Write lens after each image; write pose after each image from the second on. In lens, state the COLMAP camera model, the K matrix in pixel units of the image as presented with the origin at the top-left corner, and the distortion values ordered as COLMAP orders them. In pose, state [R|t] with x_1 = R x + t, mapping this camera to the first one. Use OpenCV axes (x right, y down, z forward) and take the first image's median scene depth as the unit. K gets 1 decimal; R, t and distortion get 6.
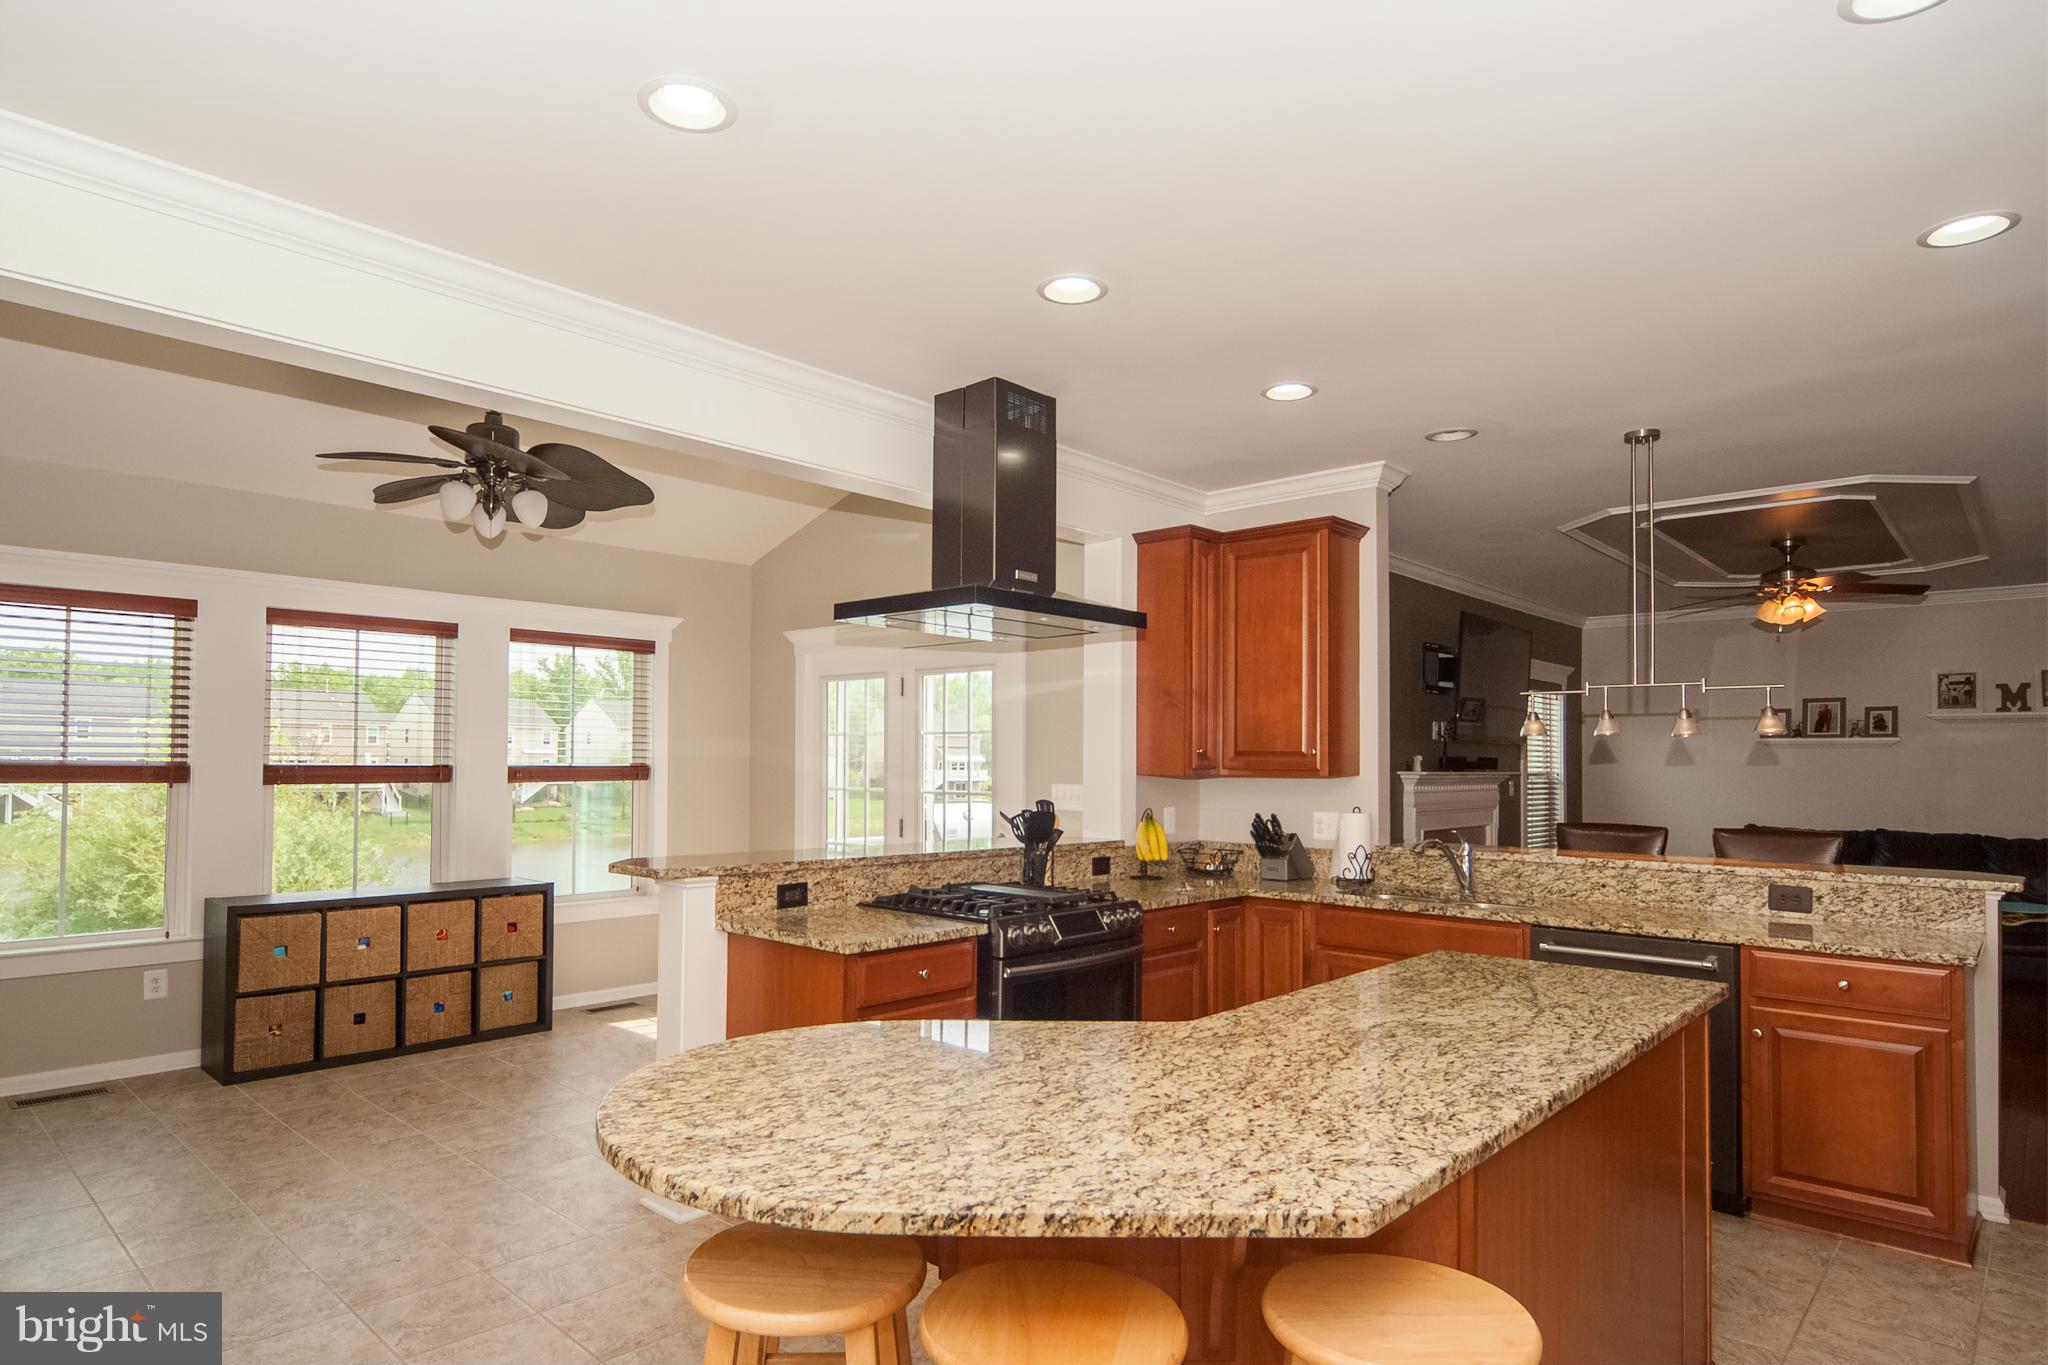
lens RADIAL K [[1143.1, 0, 1050.8], [0, 1143.1, 716.0], [0, 0, 1]] dist [-0.018221, 0.001137]
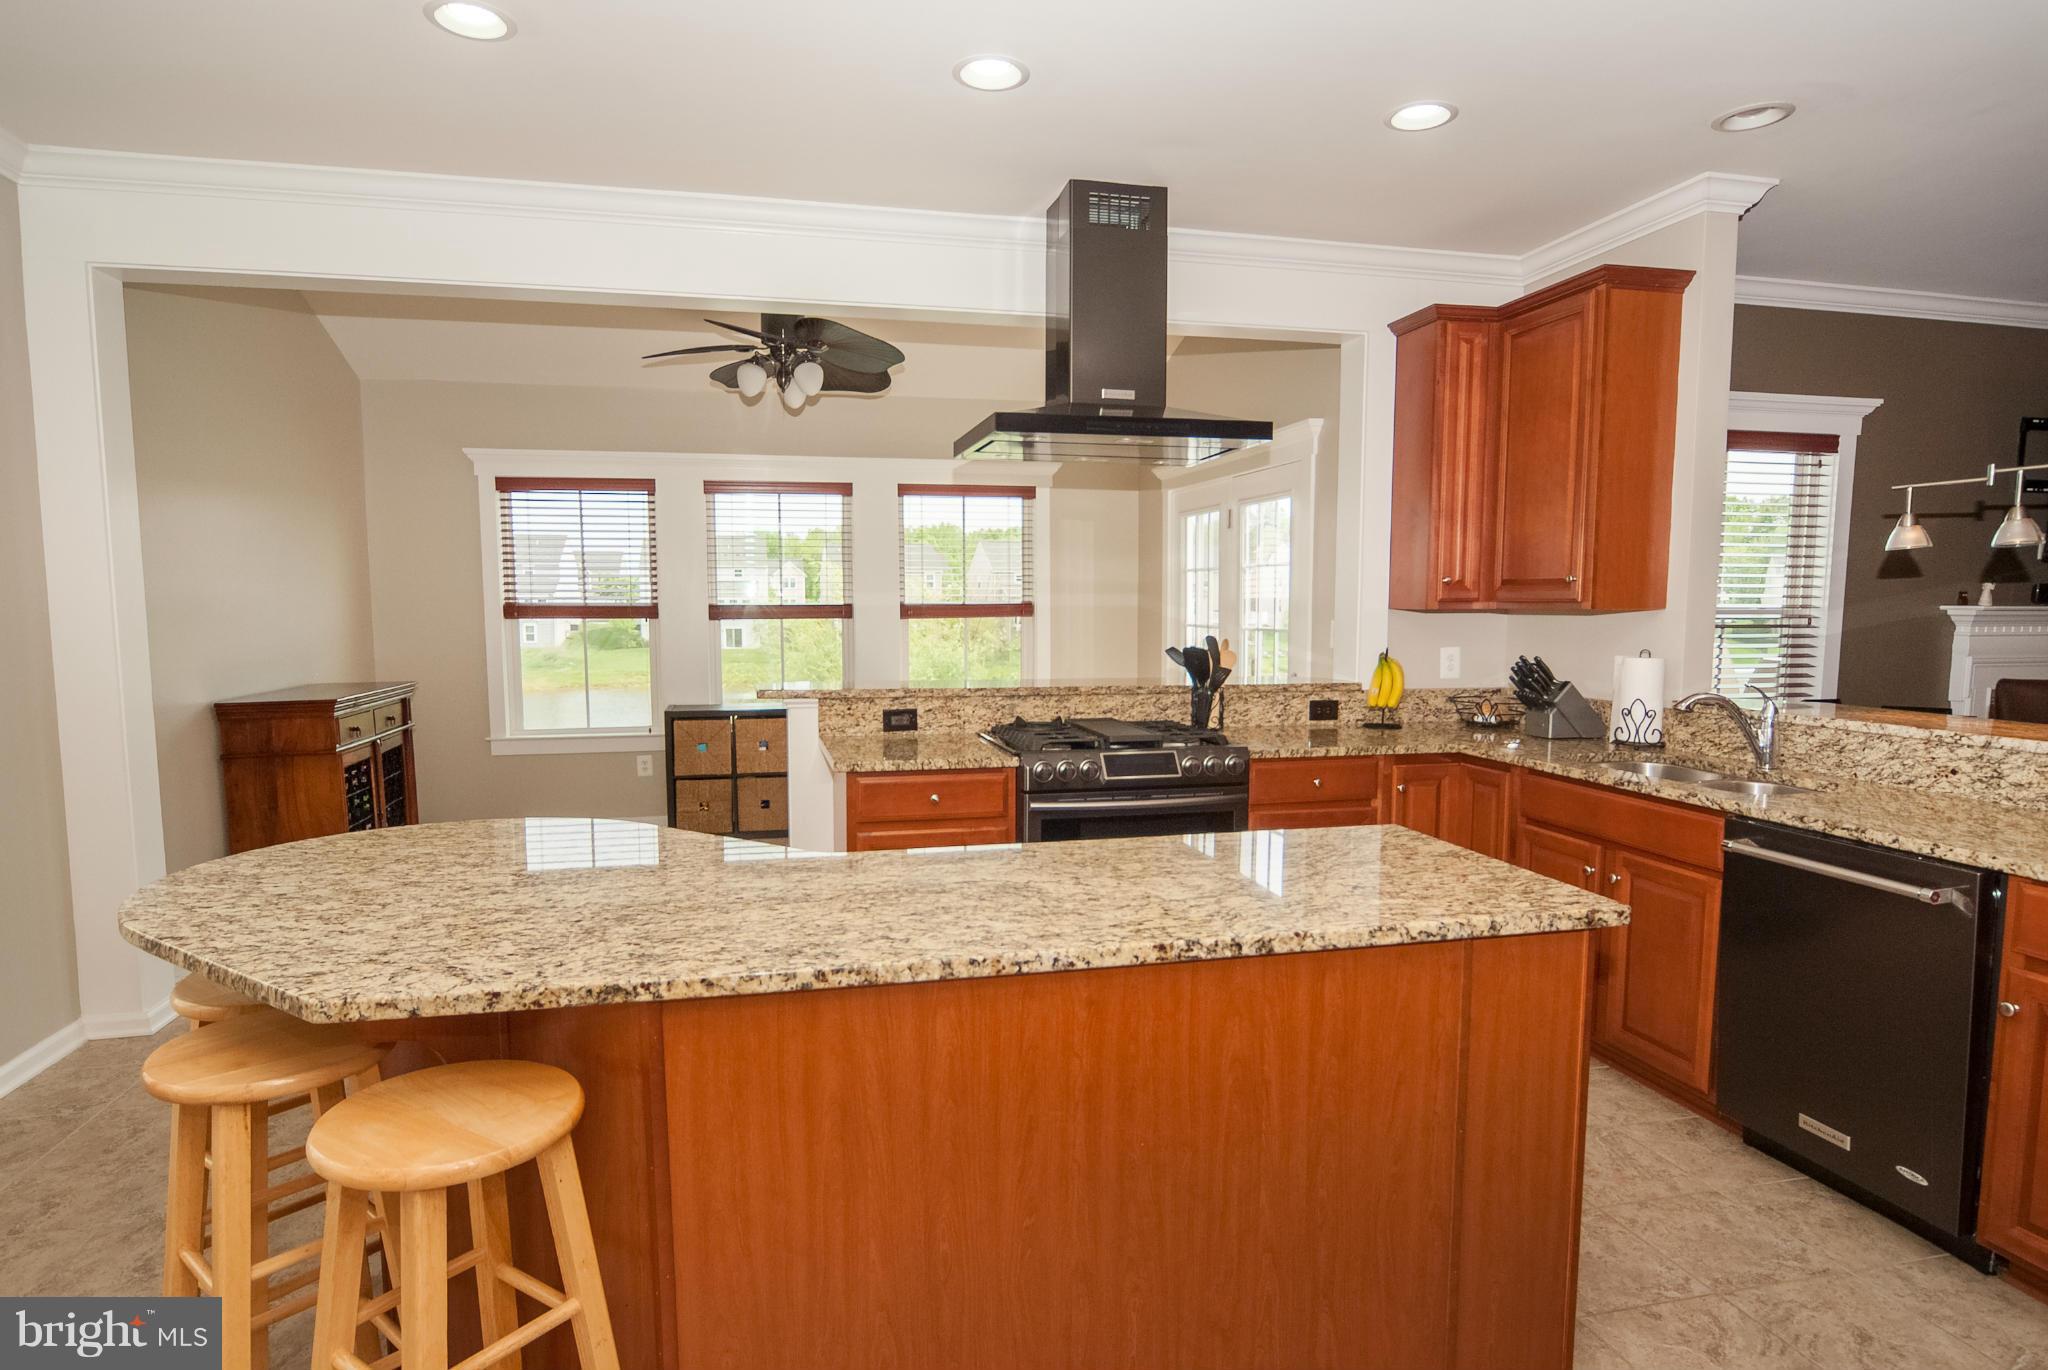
lens RADIAL K [[1143.1, 0, 1029.8], [0, 1143.1, 701.7], [0, 0, 1]] dist [-0.018221, 0.001137]
pose [[0.826441, 0.041172, -0.561516, 0.433690], [0.030527, 0.992579, 0.117708, 0.013983], [0.562195, -0.114420, 0.819051, 0.160819]]
